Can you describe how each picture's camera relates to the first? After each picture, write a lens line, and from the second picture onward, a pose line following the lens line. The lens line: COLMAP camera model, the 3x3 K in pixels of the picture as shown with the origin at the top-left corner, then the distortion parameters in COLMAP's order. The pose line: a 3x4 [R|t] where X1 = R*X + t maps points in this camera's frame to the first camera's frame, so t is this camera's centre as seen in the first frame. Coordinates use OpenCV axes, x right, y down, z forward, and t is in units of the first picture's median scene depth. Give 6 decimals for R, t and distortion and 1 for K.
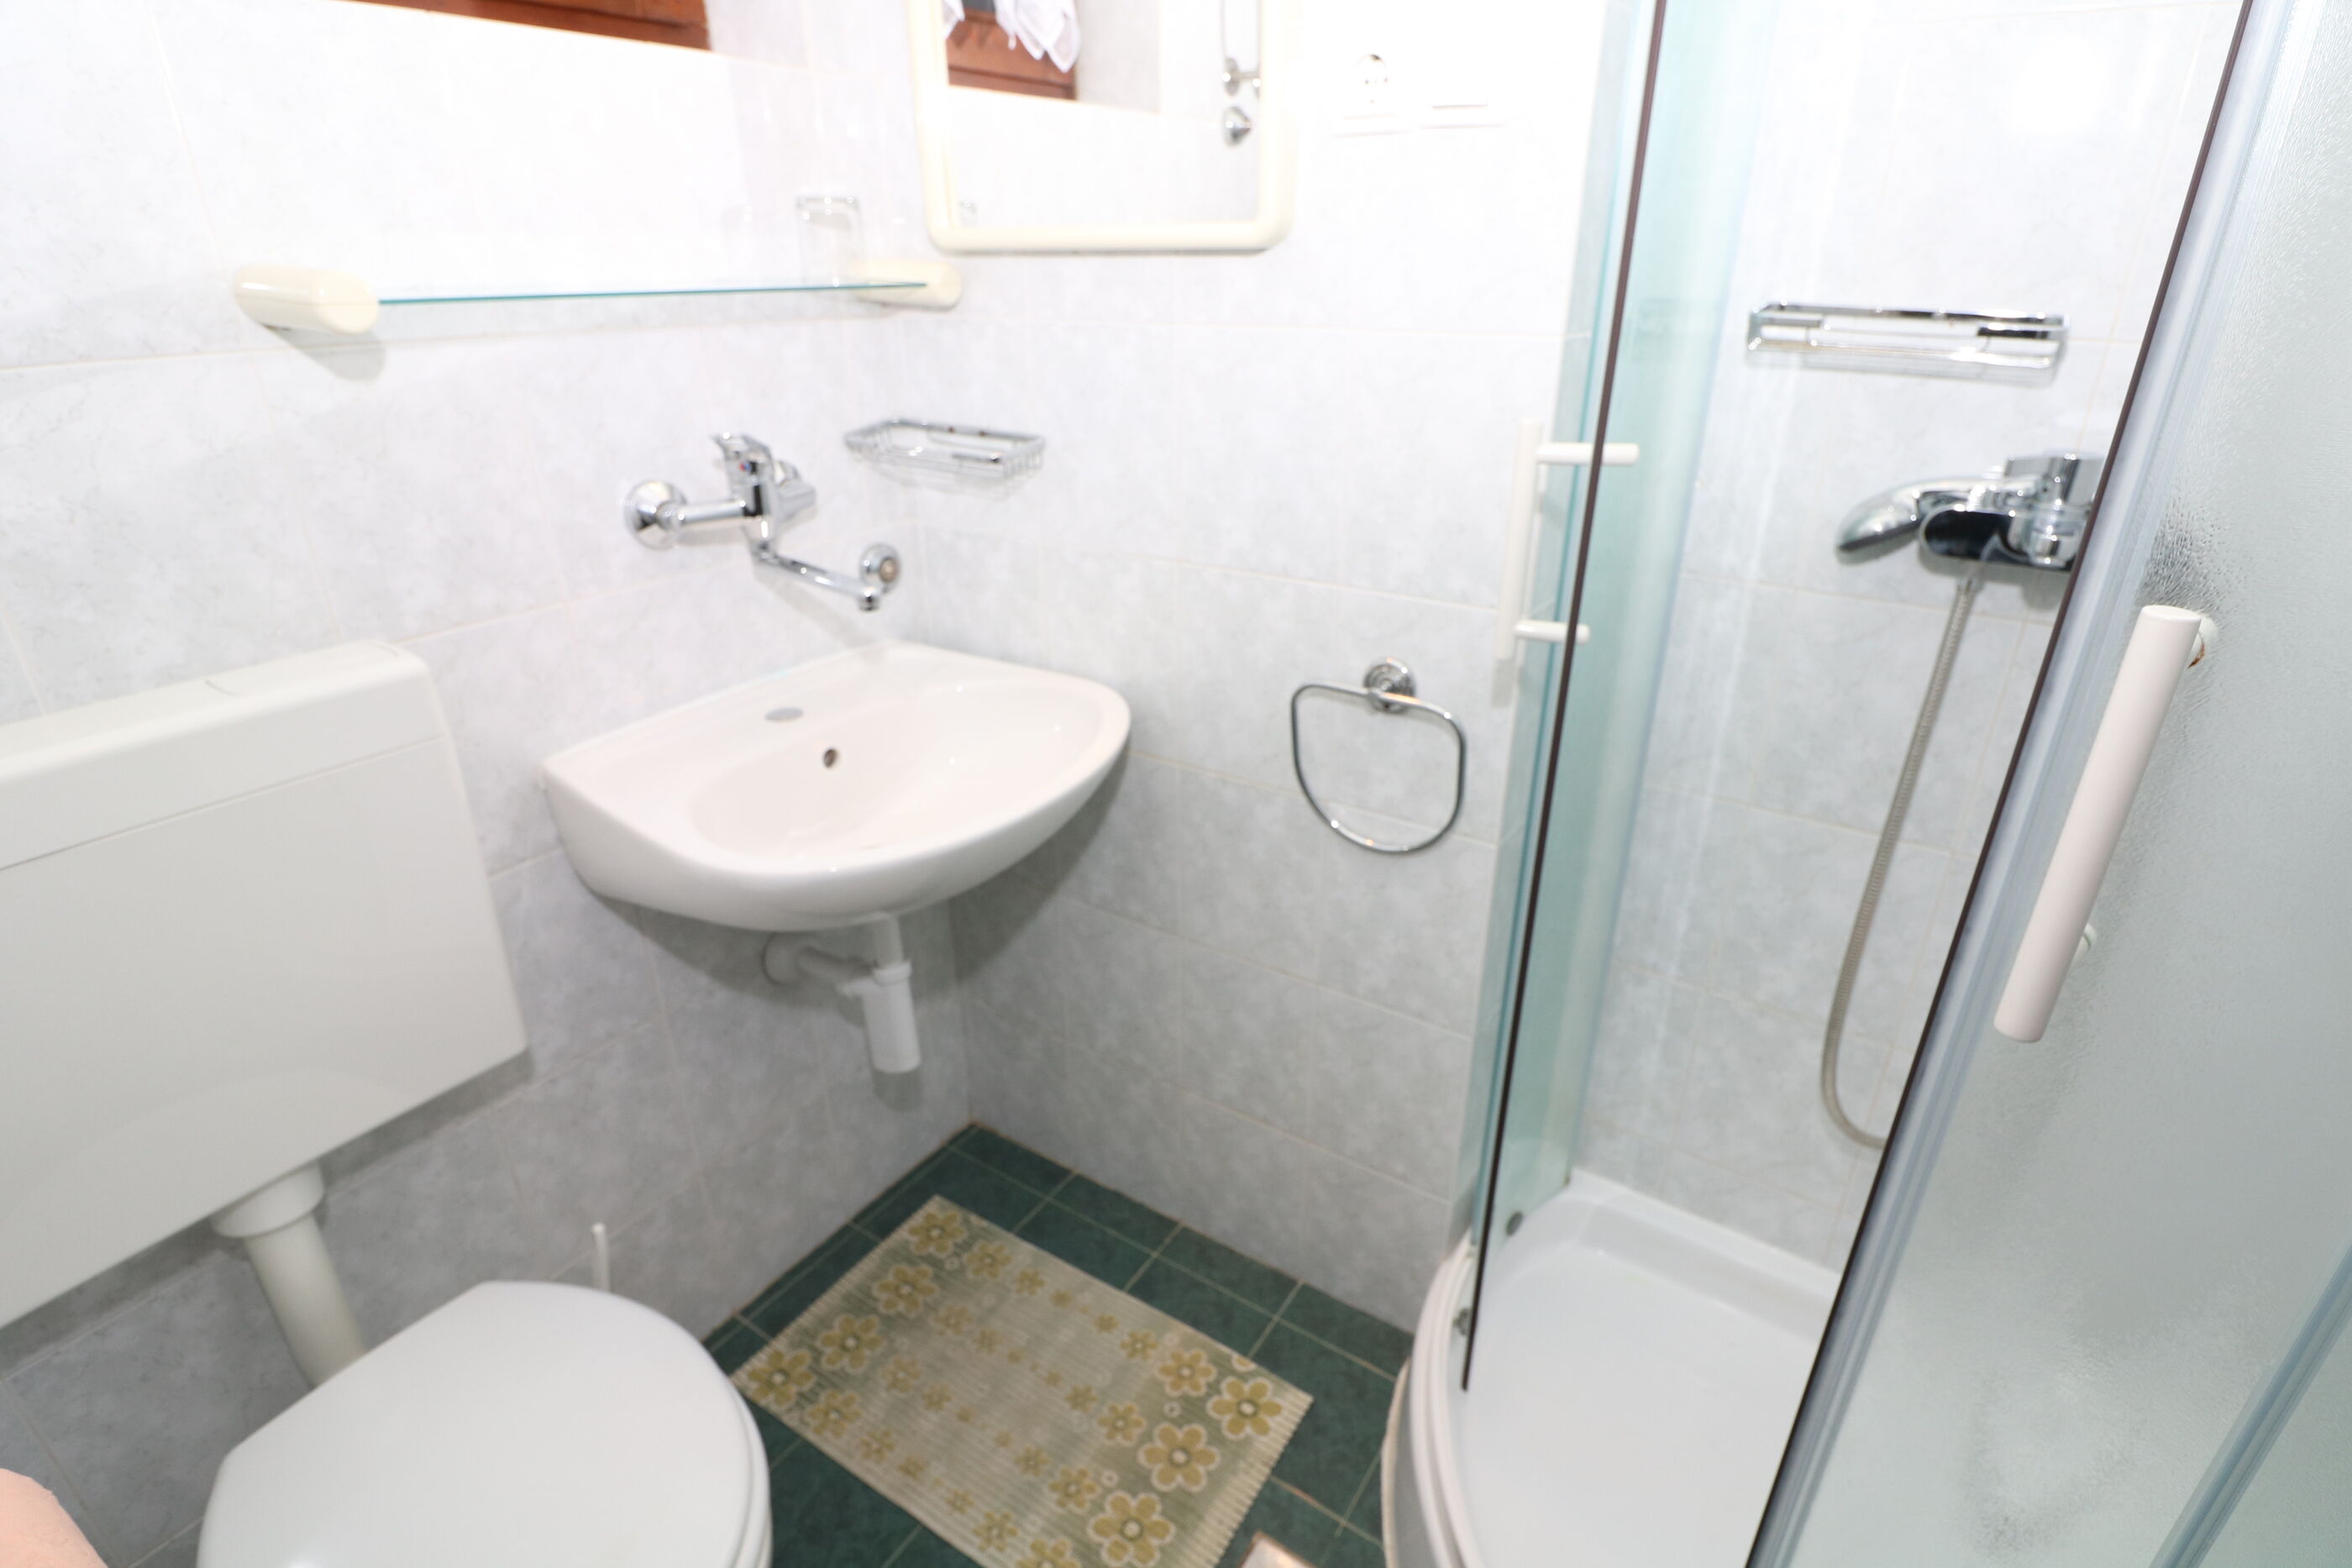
lens RADIAL K [[1146.3, 0, 1199.1], [0, 1146.3, 781.1], [0, 0, 1]] dist [-0.000387, -0.010960]
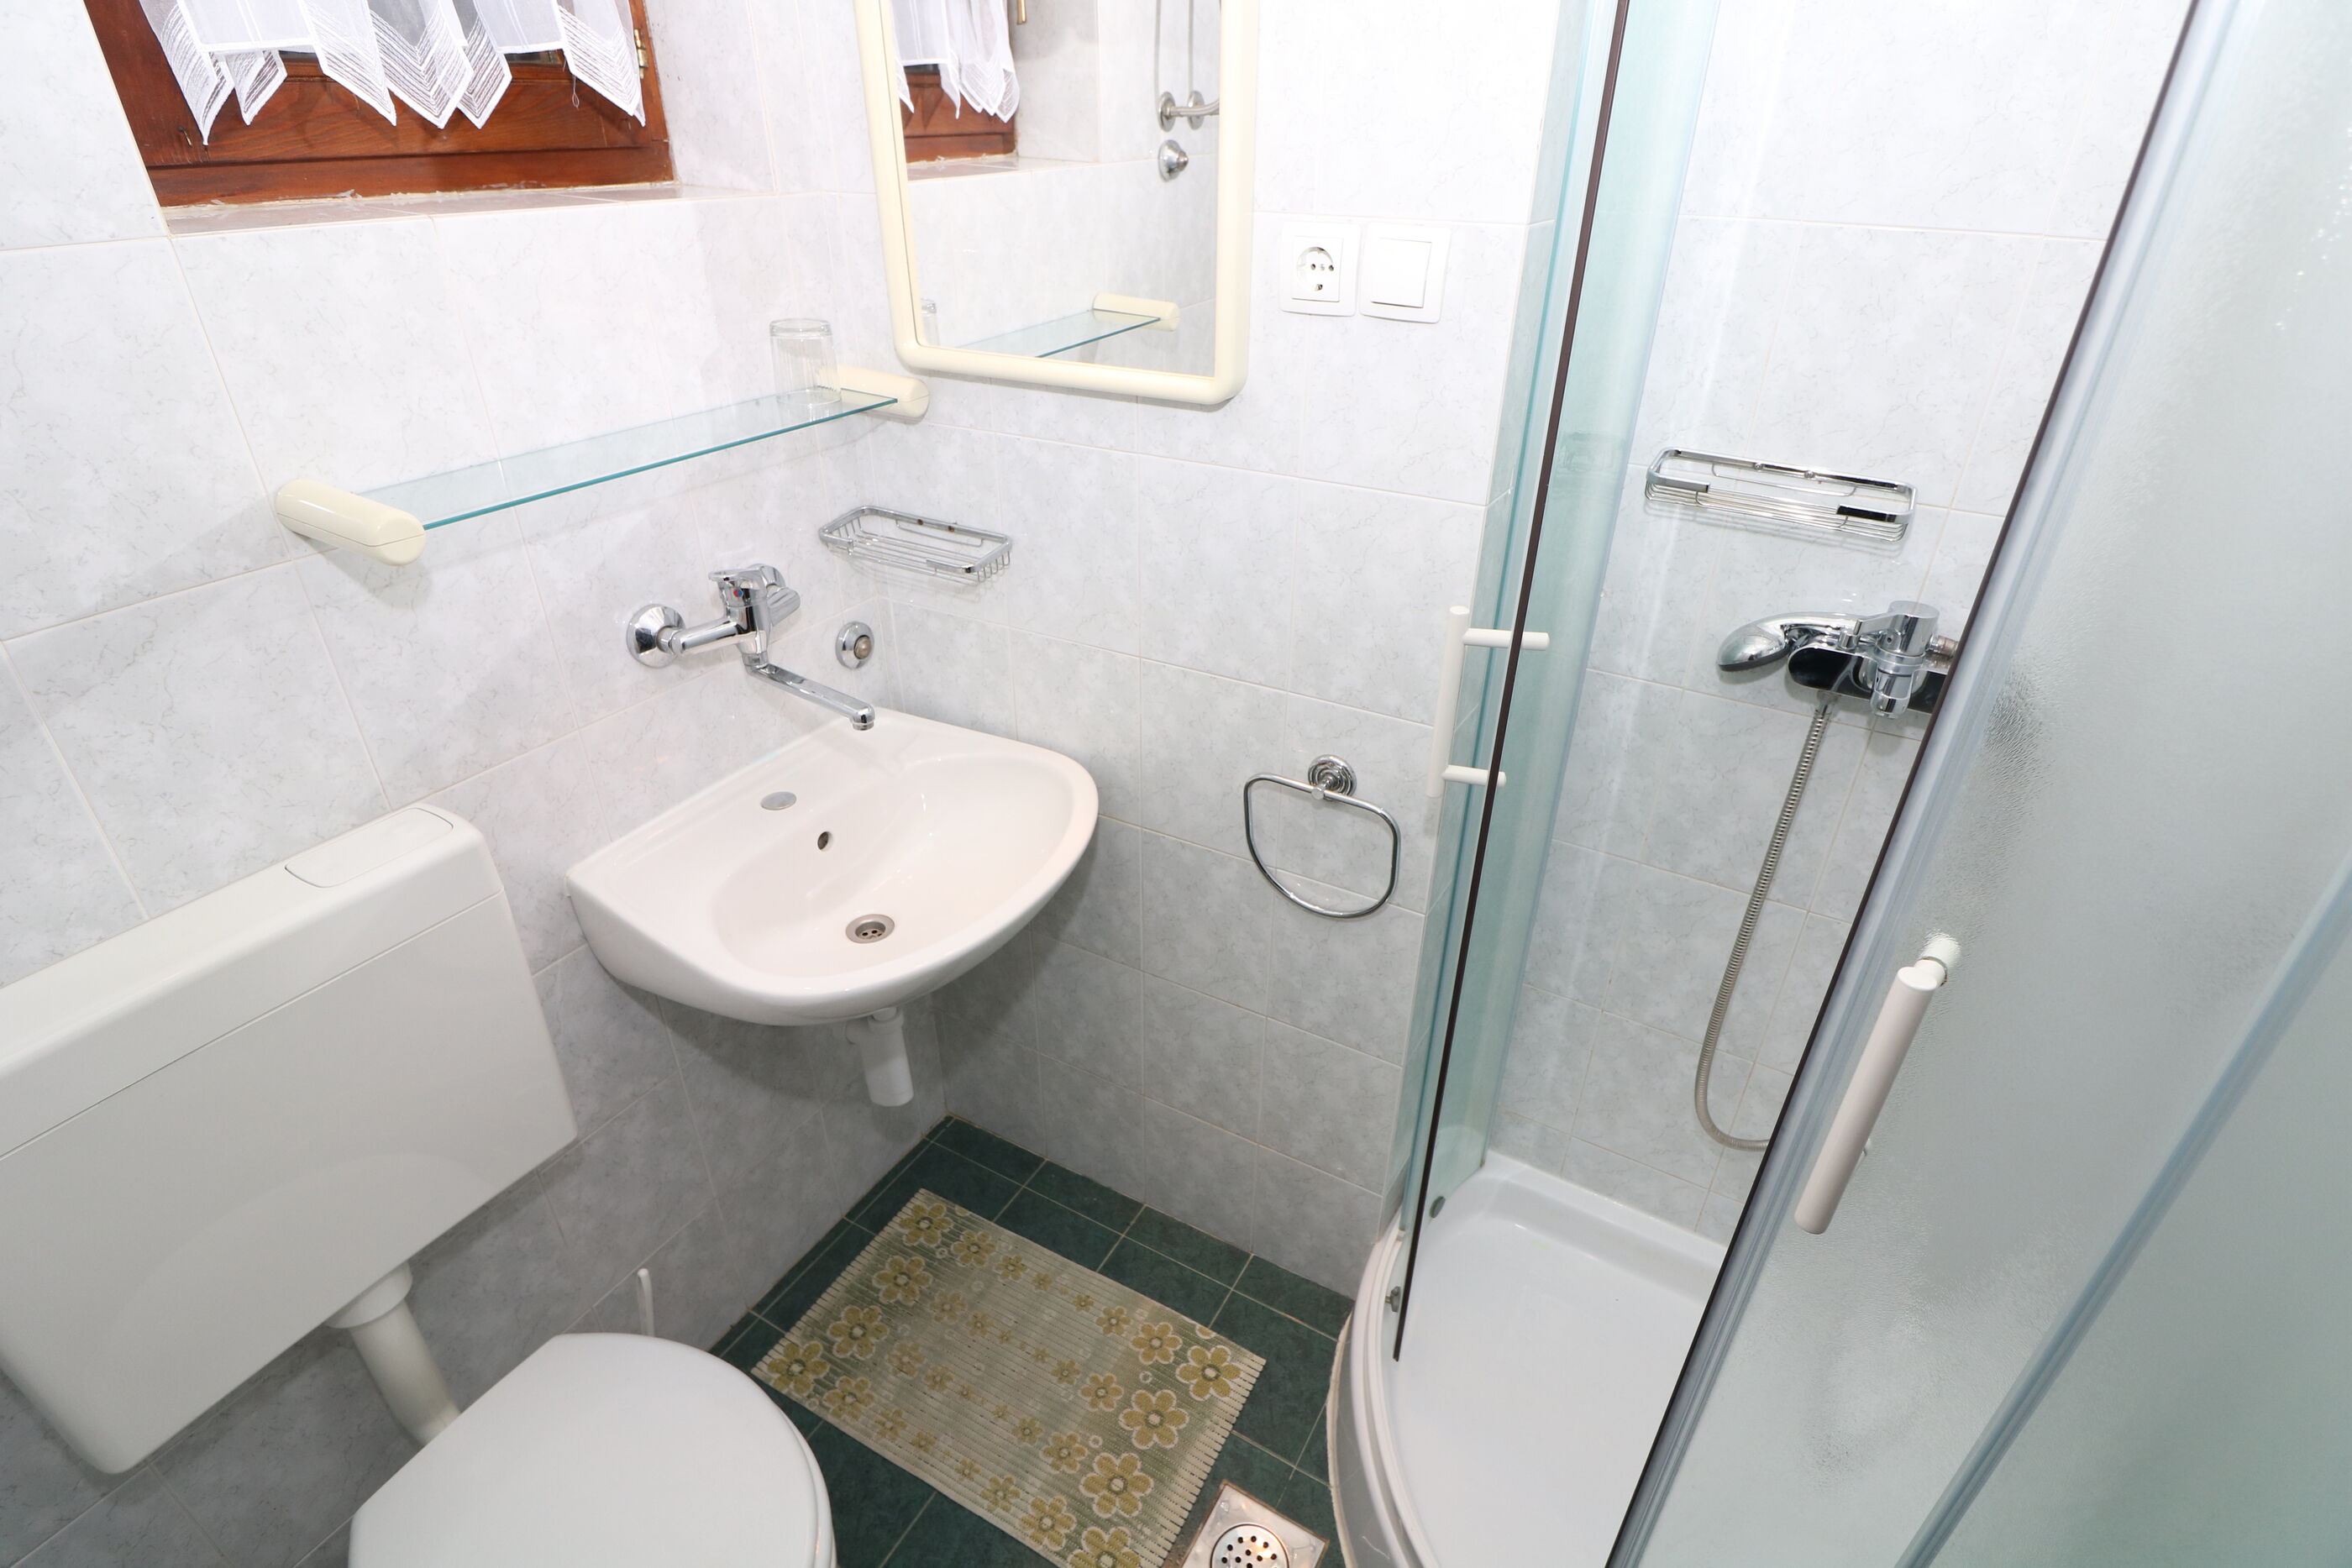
lens RADIAL K [[1140.9, 0, 1194.9], [0, 1140.9, 785.3], [0, 0, 1]] dist [-0.001332, -0.010879]
pose [[0.997734, -0.022588, 0.063375, -0.035064], [0.016316, 0.995073, 0.097795, -0.166209], [-0.065272, -0.096539, 0.993187, -0.094374]]
